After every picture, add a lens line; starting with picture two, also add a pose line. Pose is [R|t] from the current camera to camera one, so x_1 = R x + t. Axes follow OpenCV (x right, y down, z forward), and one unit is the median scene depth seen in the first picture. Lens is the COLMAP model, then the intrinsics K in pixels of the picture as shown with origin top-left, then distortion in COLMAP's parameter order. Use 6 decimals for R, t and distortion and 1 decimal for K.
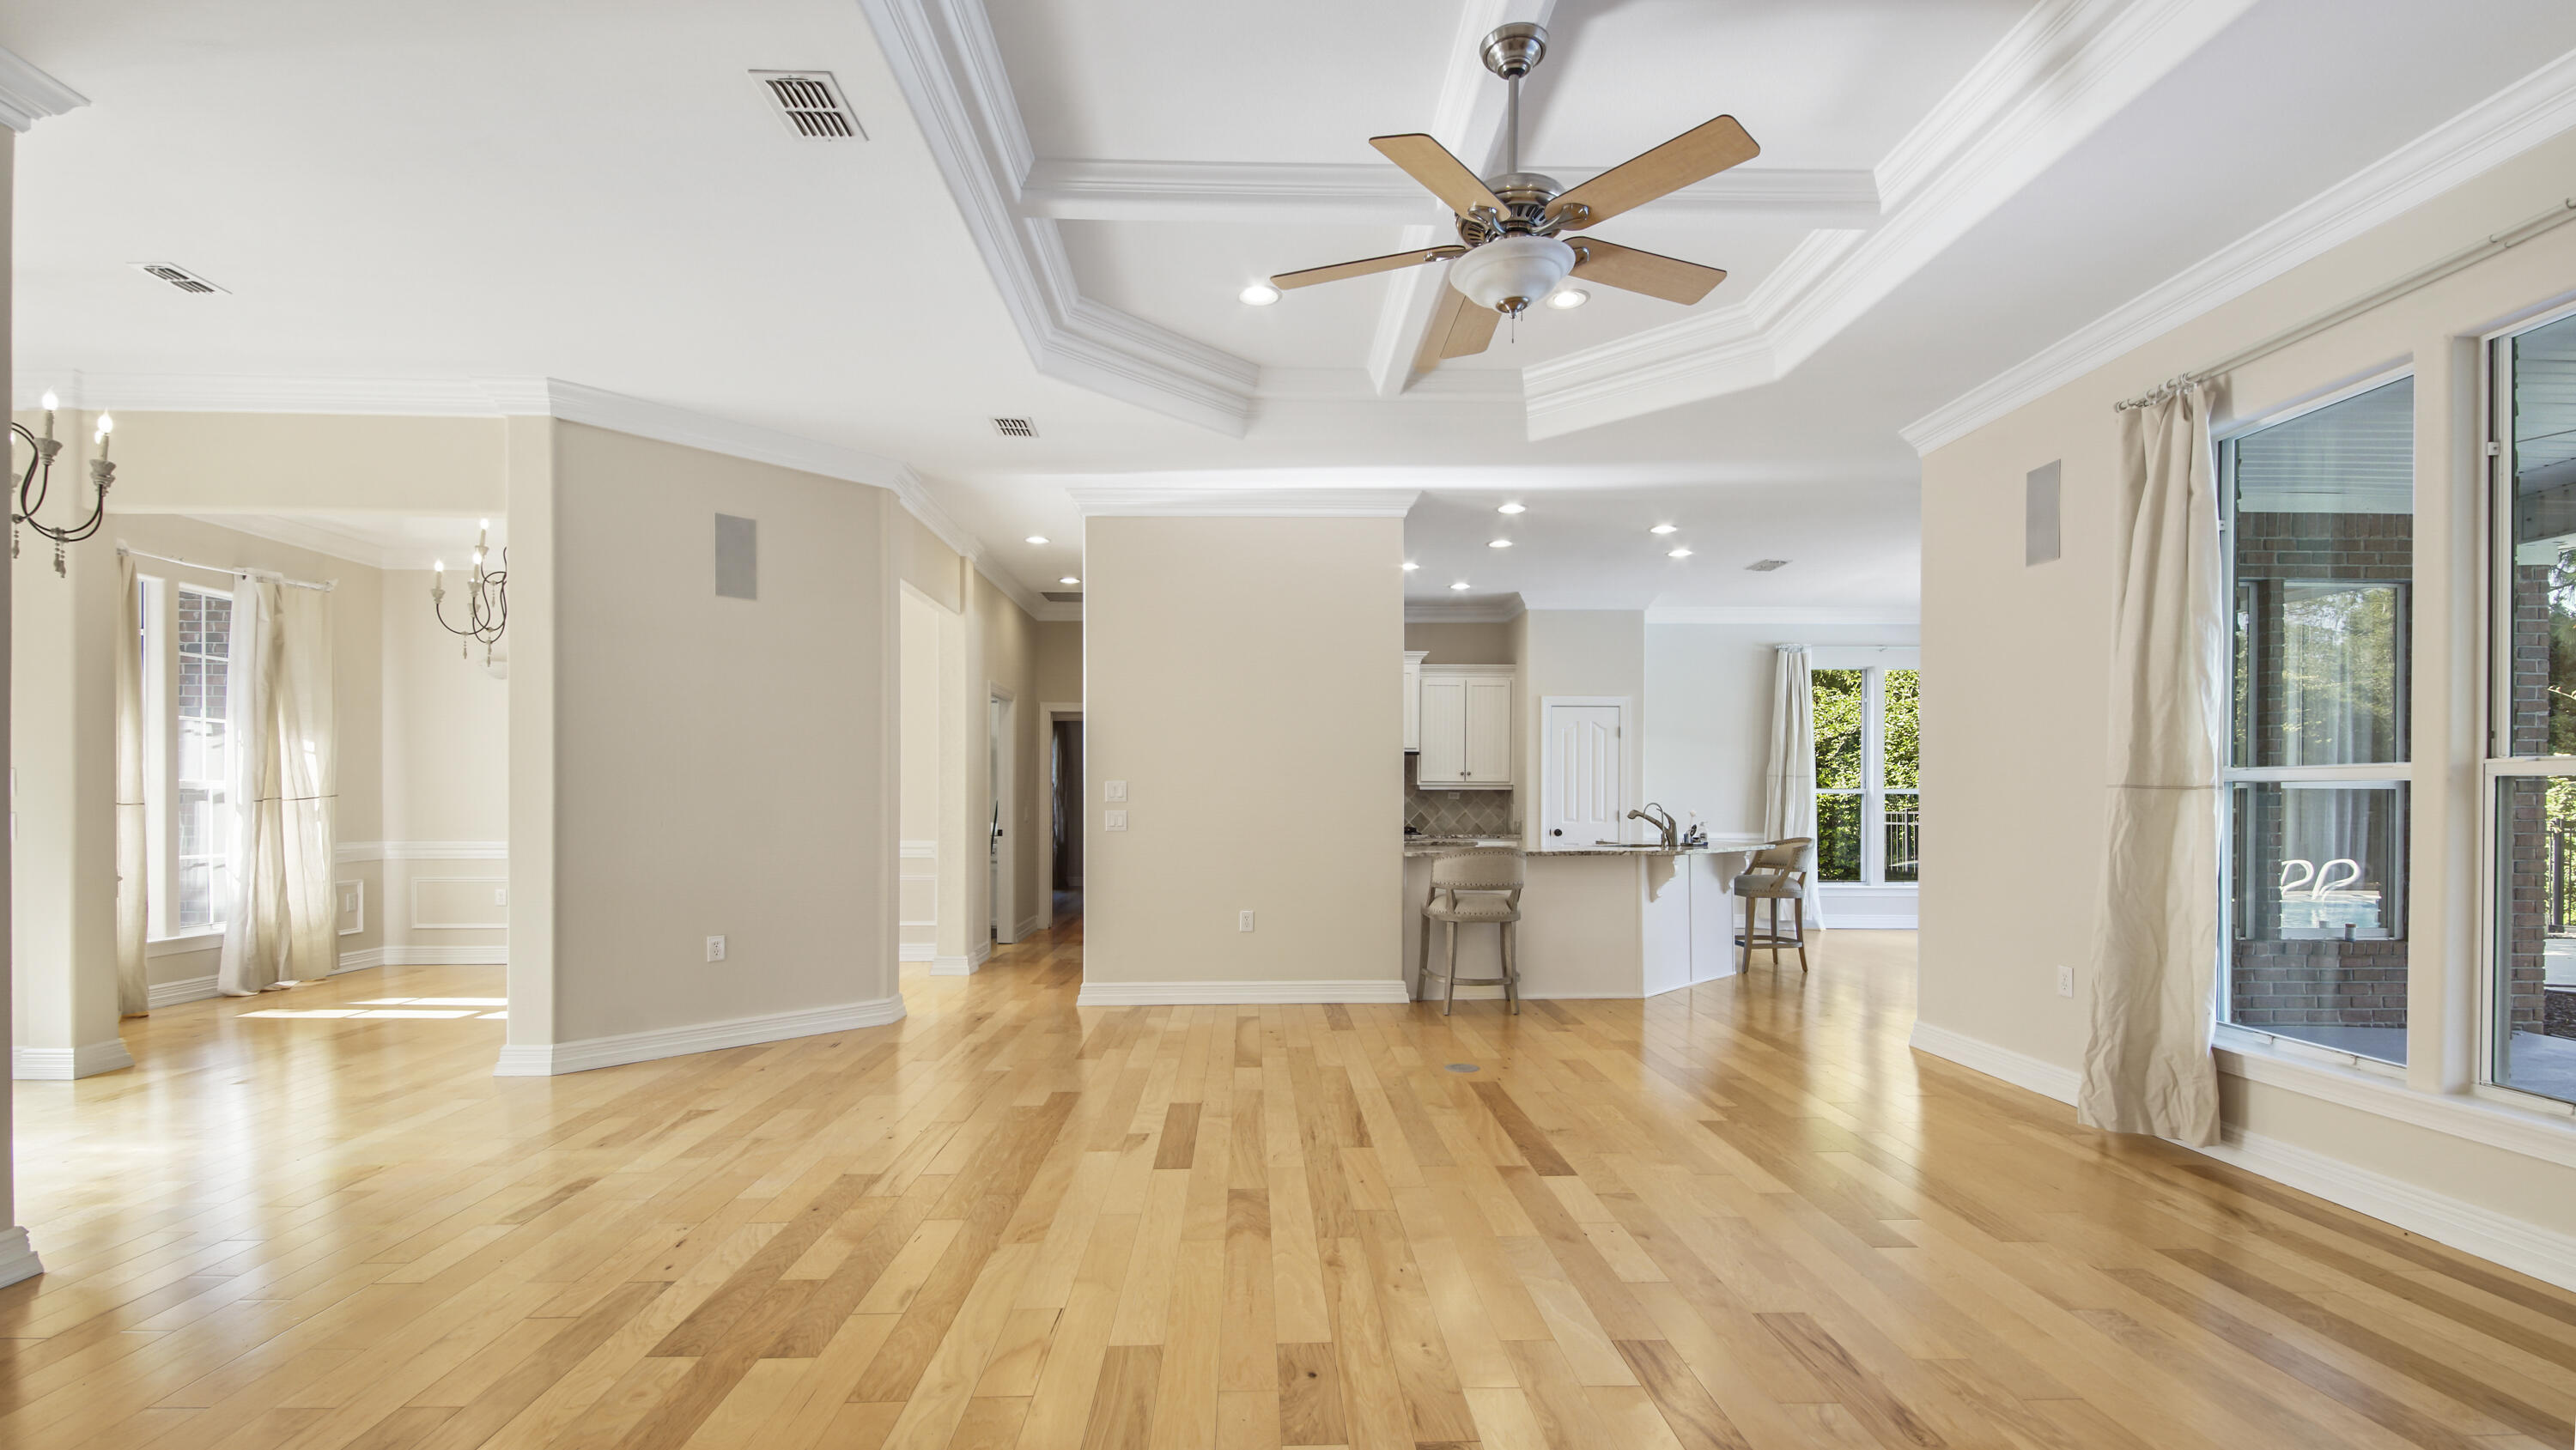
lens RADIAL K [[1118.1, 0, 1284.1], [0, 1118.1, 799.0], [0, 0, 1]] dist [0.000879, 0.000052]
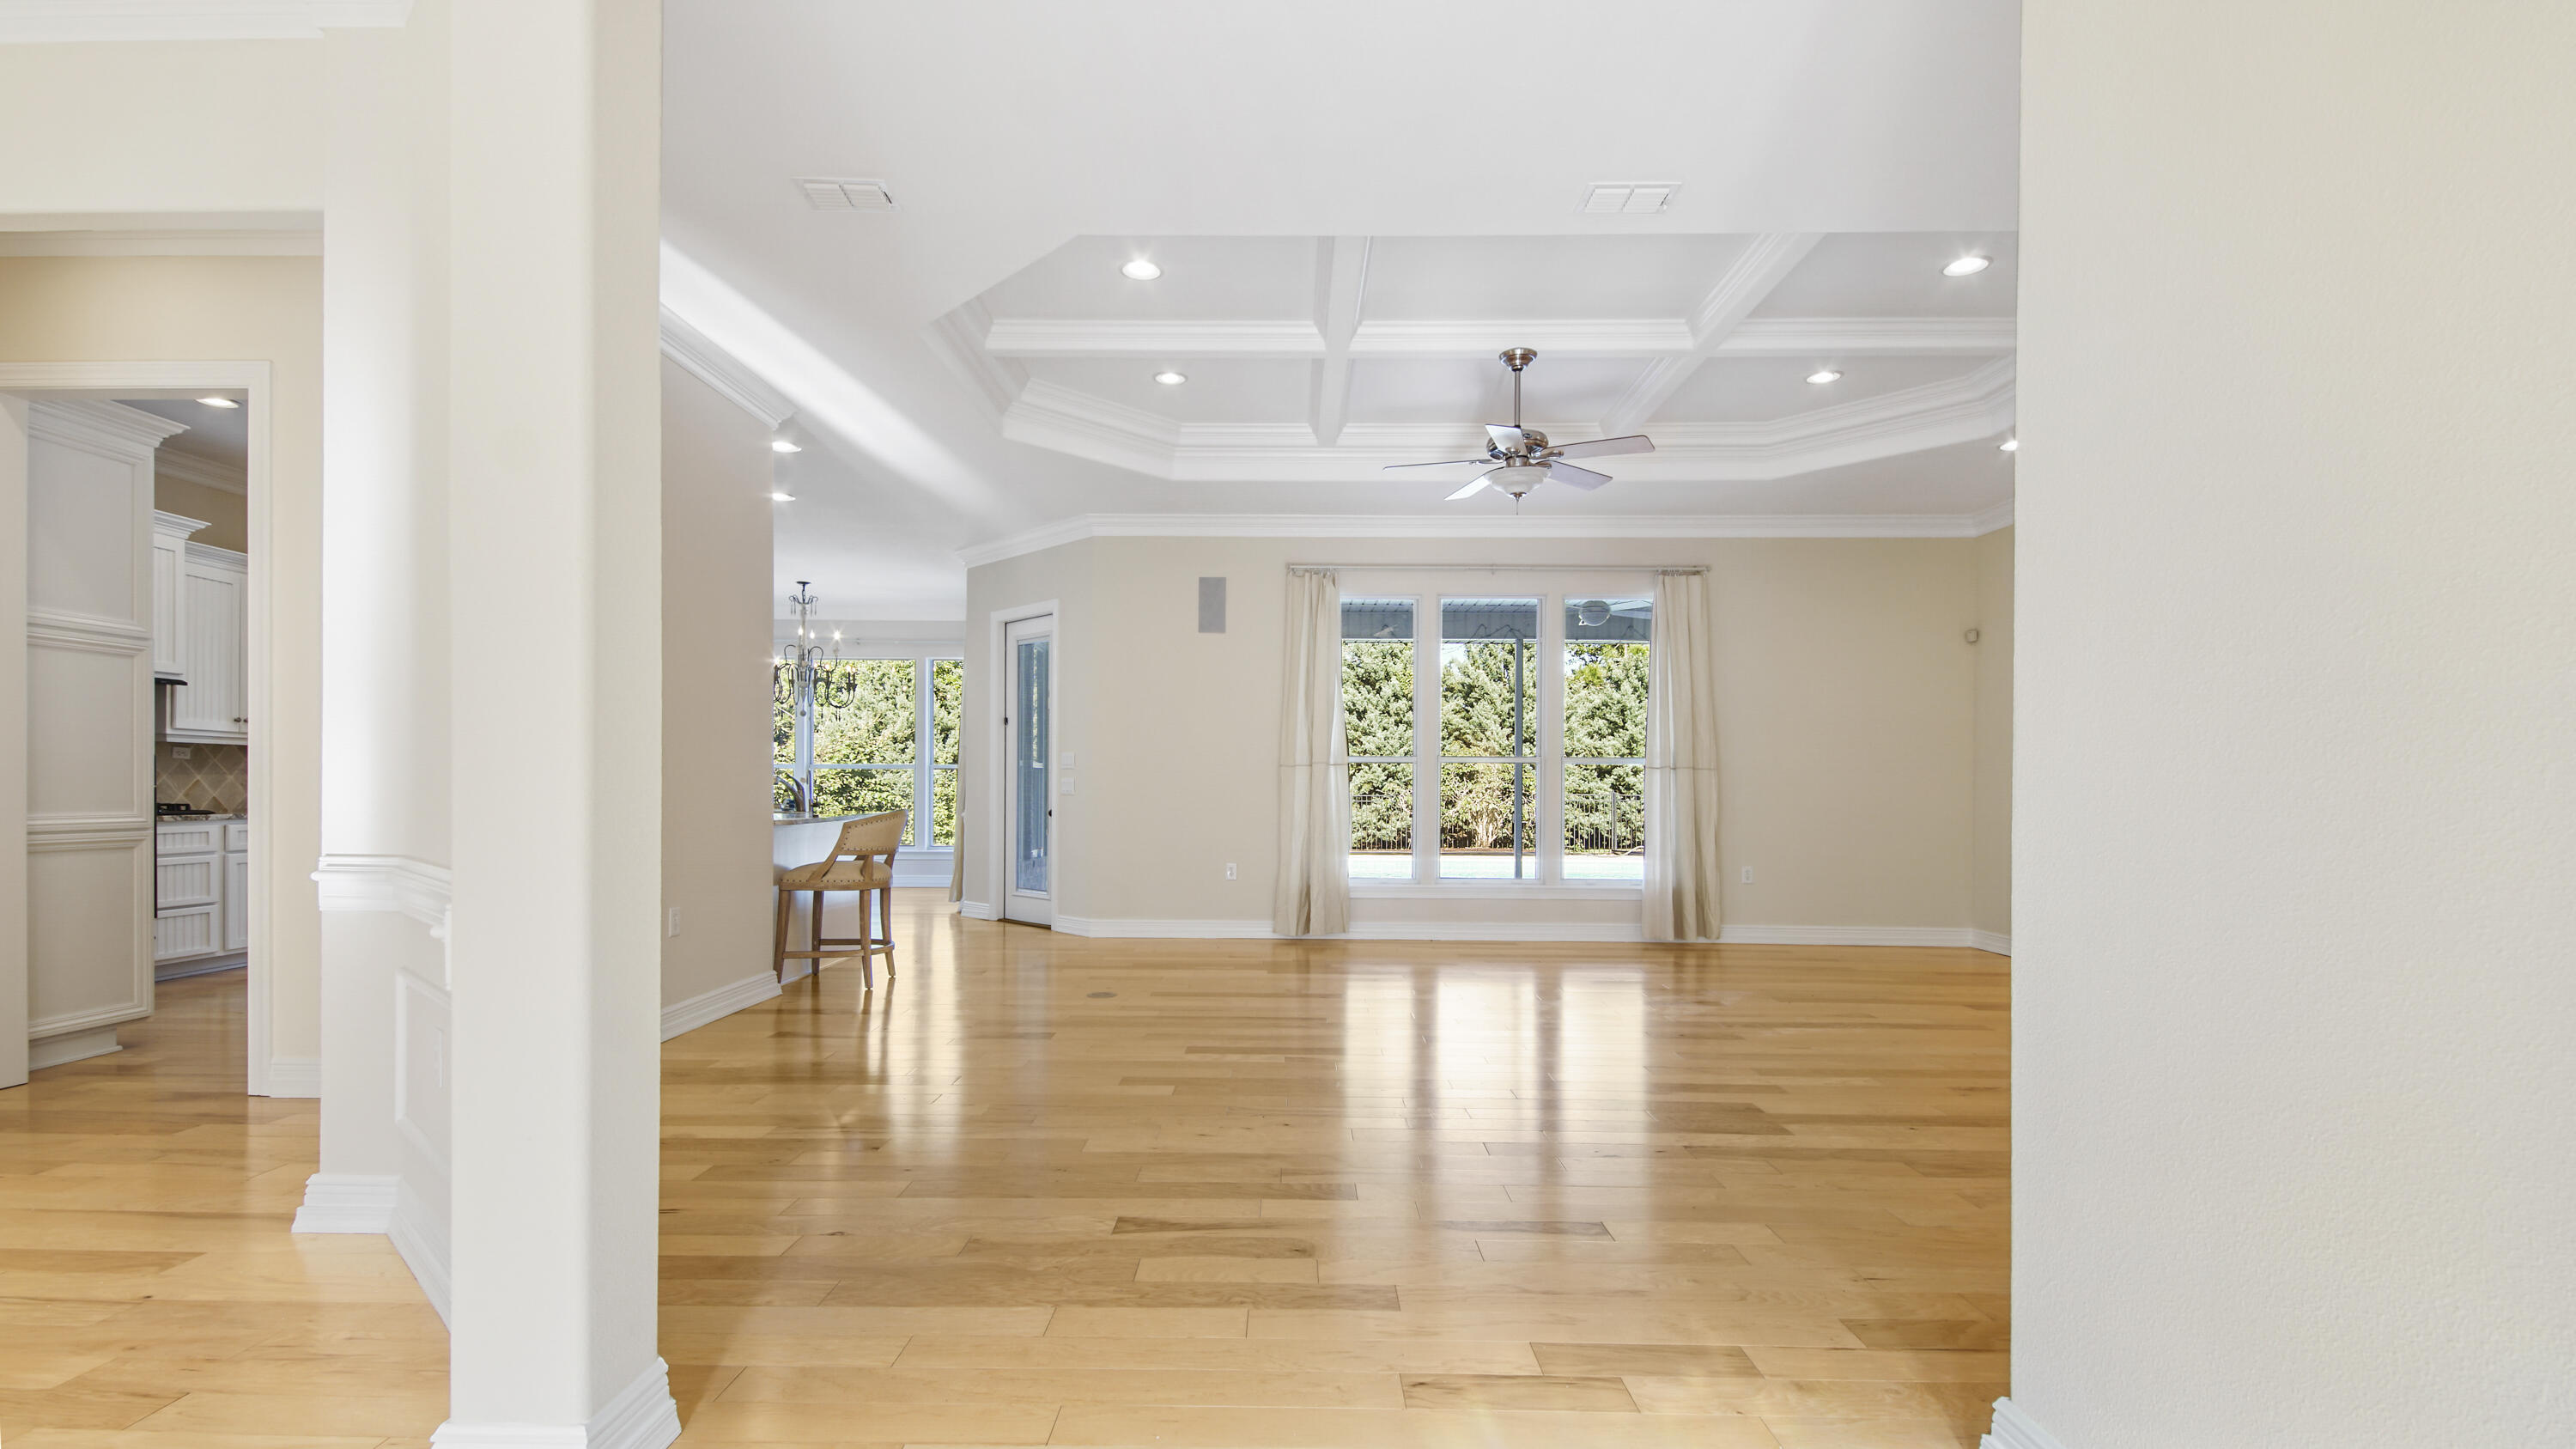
lens RADIAL K [[1118.3, 0, 1284.1], [0, 1118.3, 798.5], [0, 0, 1]] dist [0.000879, 0.000052]
pose [[0.053367, -0.008694, 0.998537, -0.583717], [-0.008677, 0.999920, 0.009170, 0.015135], [-0.998537, -0.009154, 0.053287, 0.446335]]
